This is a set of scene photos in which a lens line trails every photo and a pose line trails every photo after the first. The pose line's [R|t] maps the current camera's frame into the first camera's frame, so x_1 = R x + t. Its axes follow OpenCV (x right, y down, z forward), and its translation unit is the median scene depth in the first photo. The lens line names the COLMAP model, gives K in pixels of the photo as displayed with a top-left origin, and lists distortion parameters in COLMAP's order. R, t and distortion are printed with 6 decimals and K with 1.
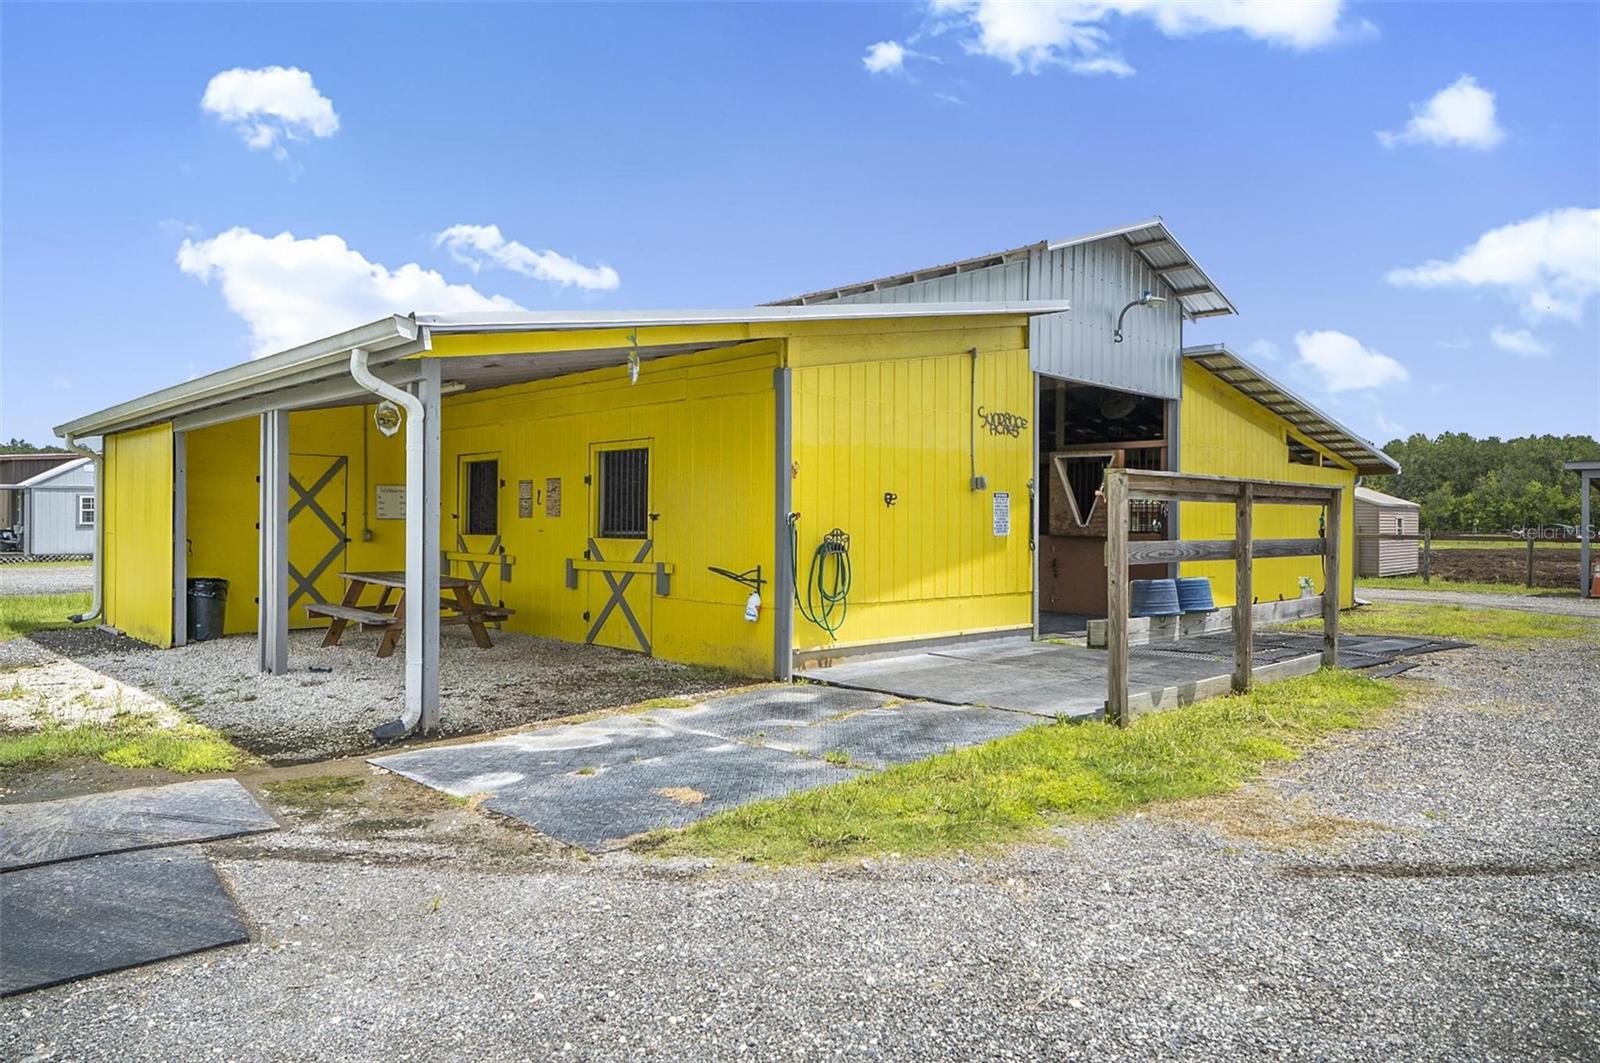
lens RADIAL K [[1048.5, 0, 800.0], [0, 1048.5, 531.5], [0, 0, 1]] dist [-0.000778, 0.000004]
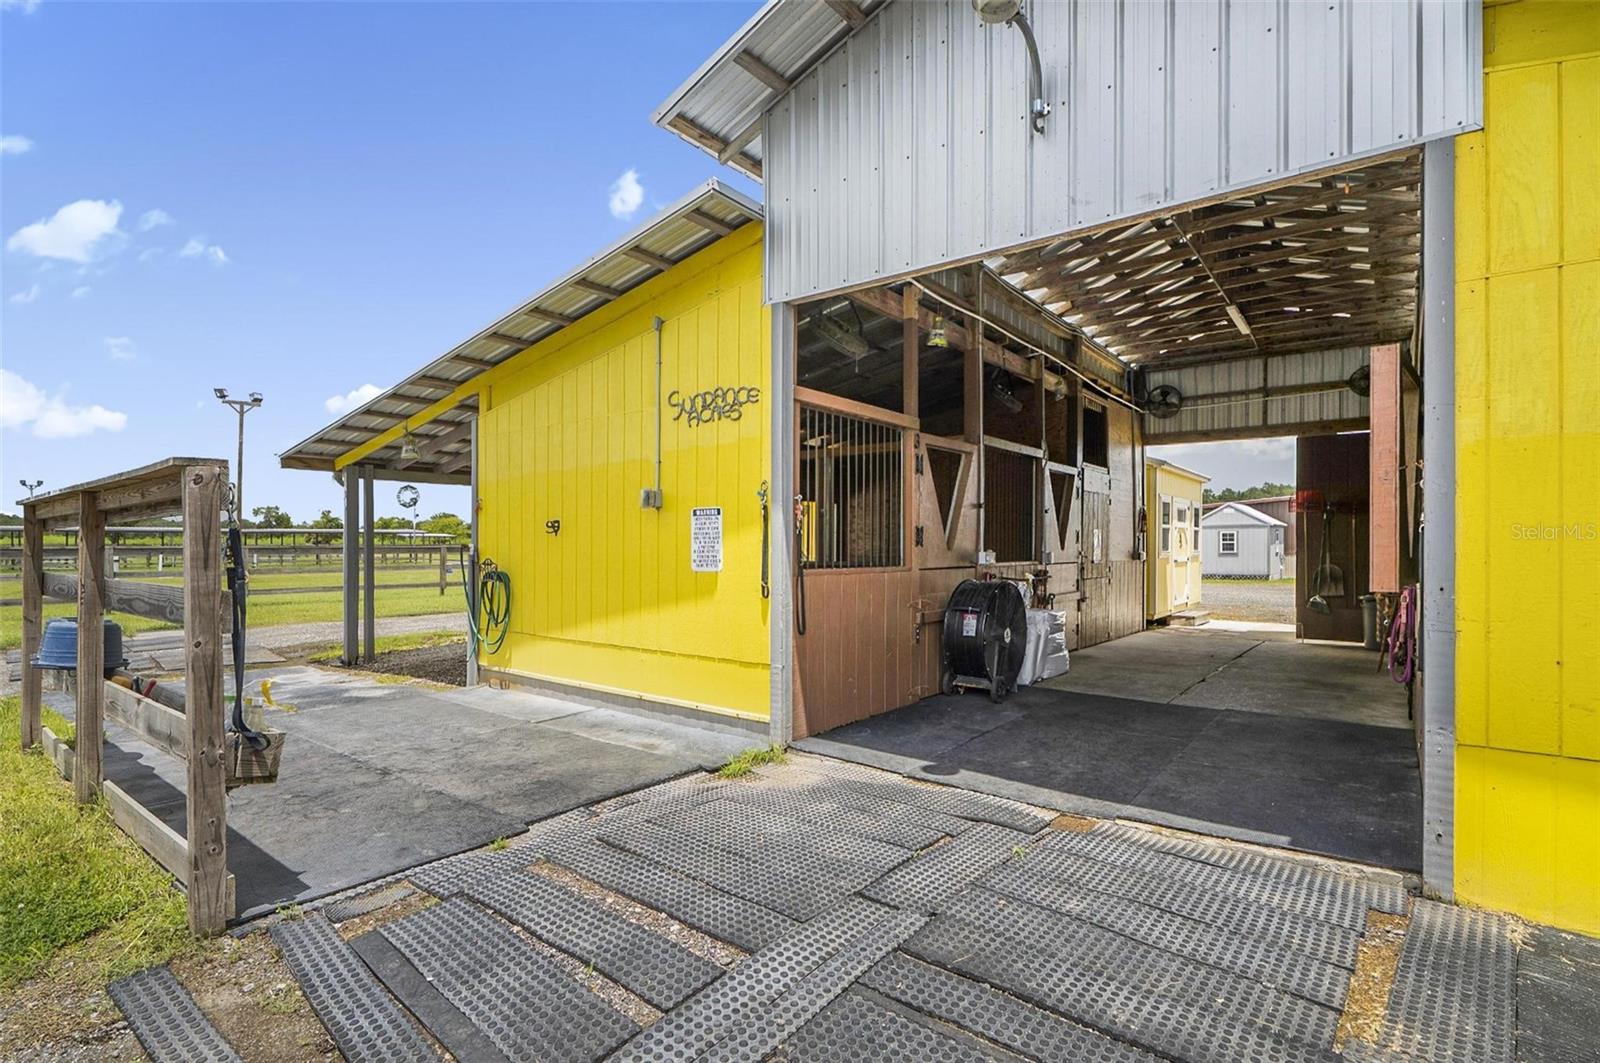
lens RADIAL K [[783.1, 0, 800.0], [0, 783.1, 531.5], [0, 0, 1]] dist [0.002378, 0.000204]
pose [[0.132290, -0.023796, -0.990925, 0.708082], [-0.010407, 0.999623, -0.025394, -0.009338], [0.991156, 0.013672, 0.131992, 0.999550]]
